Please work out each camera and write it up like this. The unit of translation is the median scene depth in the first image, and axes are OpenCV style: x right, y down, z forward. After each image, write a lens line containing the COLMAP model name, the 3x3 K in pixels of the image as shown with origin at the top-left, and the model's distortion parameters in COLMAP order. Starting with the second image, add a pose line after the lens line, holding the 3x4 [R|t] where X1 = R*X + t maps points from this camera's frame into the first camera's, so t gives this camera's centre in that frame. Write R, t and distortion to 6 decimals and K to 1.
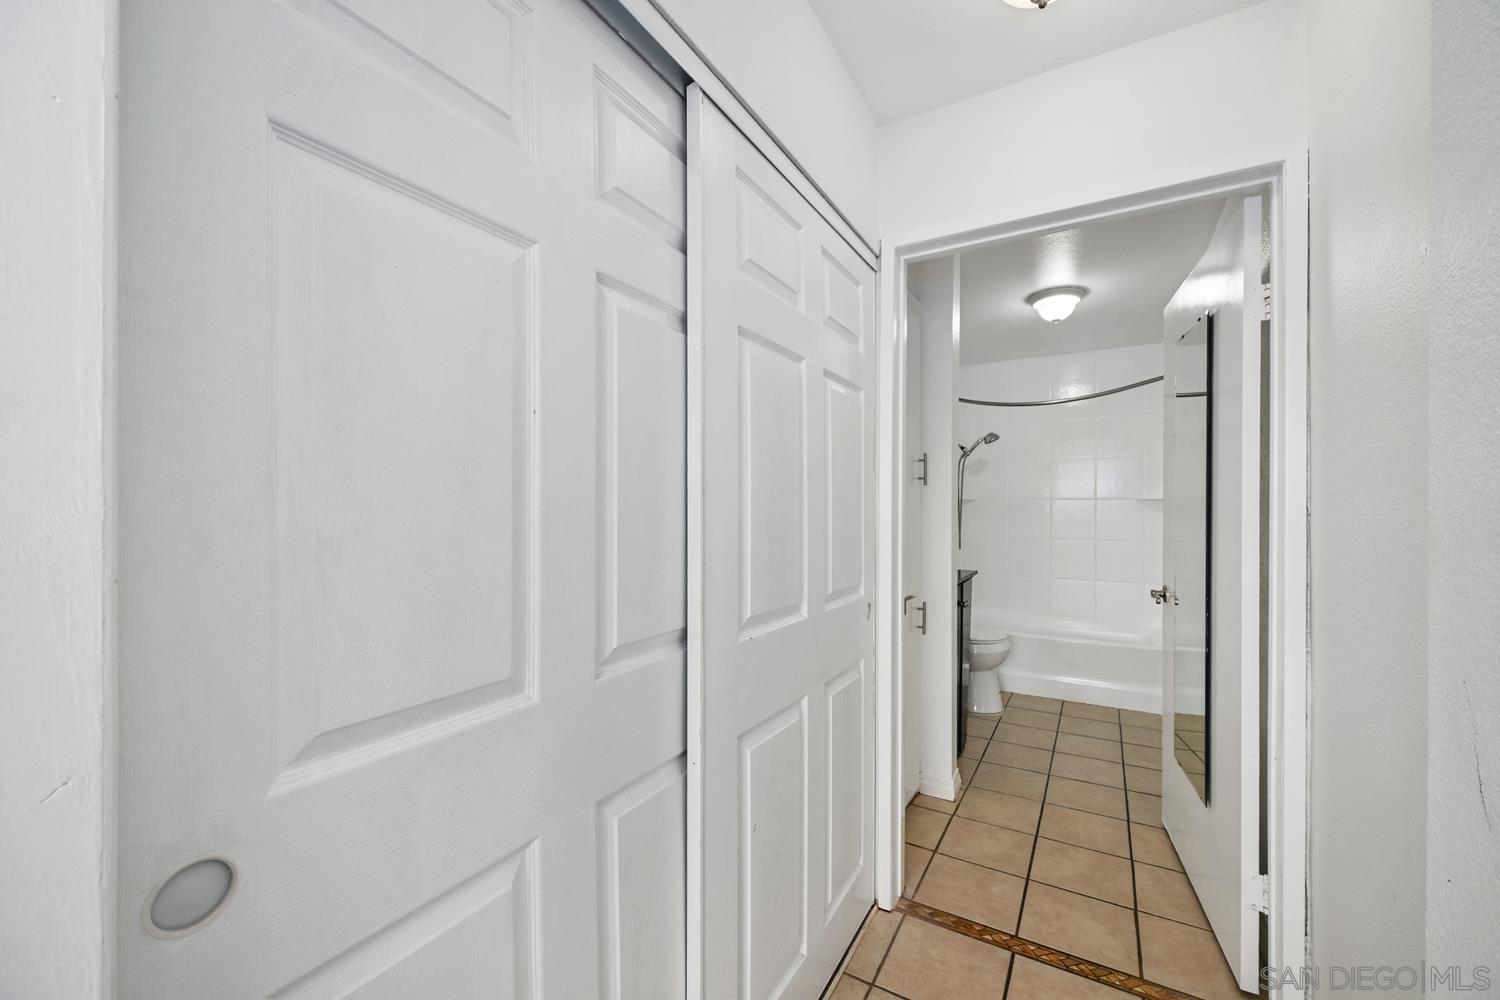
lens RADIAL K [[587.9, 0, 754.1], [0, 587.9, 505.7], [0, 0, 1]] dist [-0.001924, -0.000068]
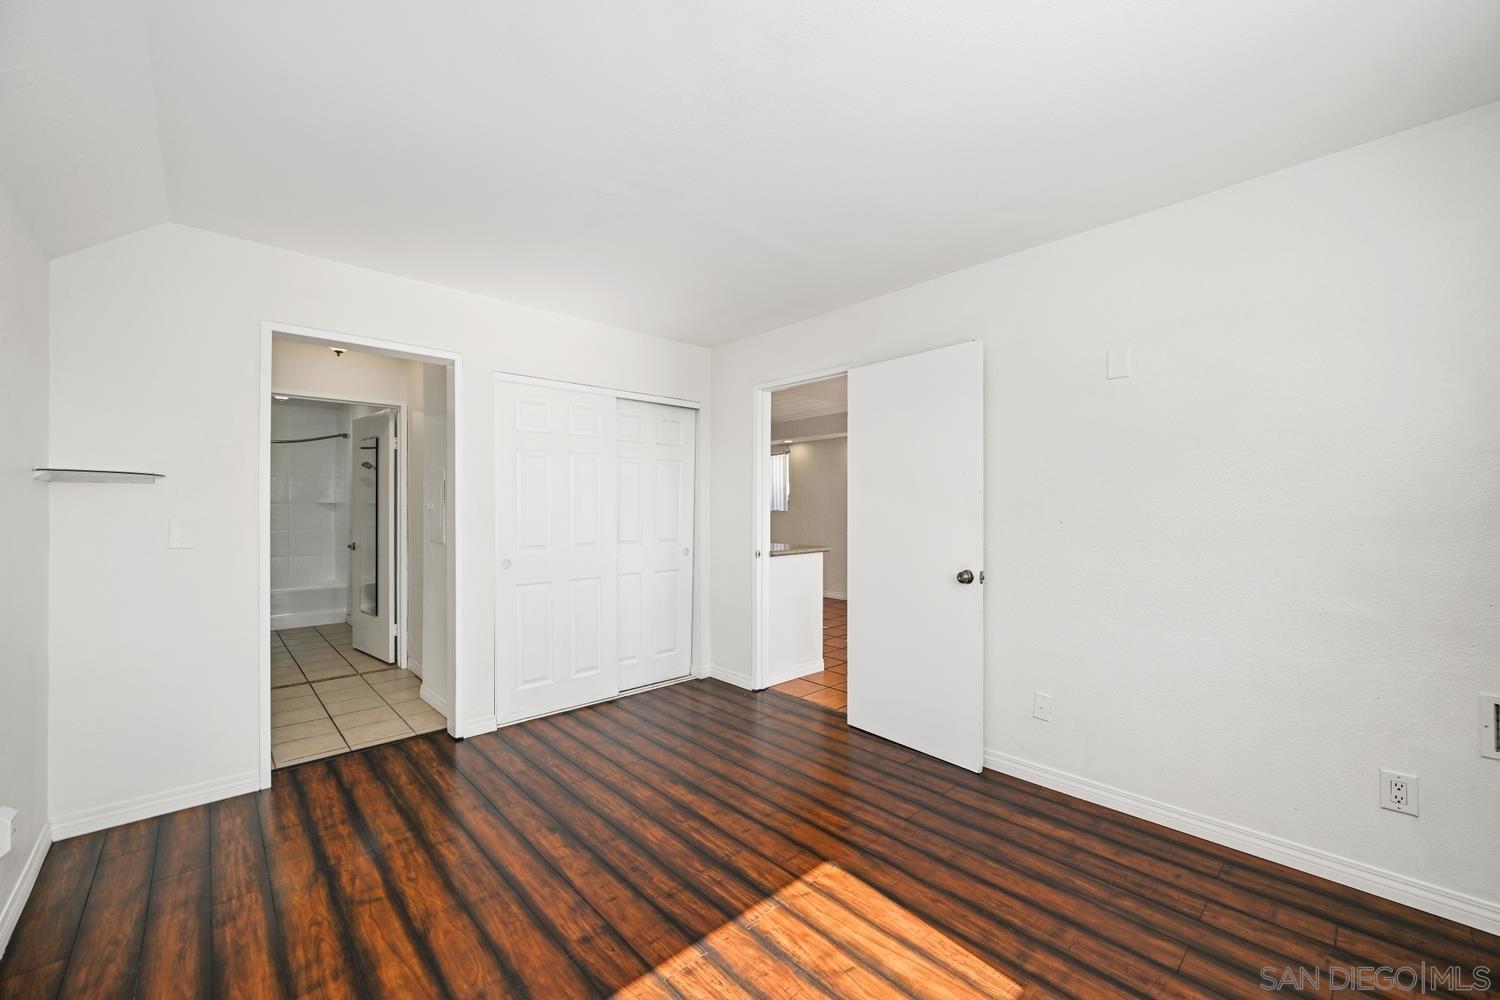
lens RADIAL K [[587.9, 0, 754.1], [0, 587.9, 505.7], [0, 0, 1]] dist [-0.001924, -0.000068]
pose [[0.303641, 0.001025, 0.952786, -1.018156], [0.005410, 0.999981, -0.002800, 0.022145], [-0.952771, 0.006005, 0.303629, -1.176718]]
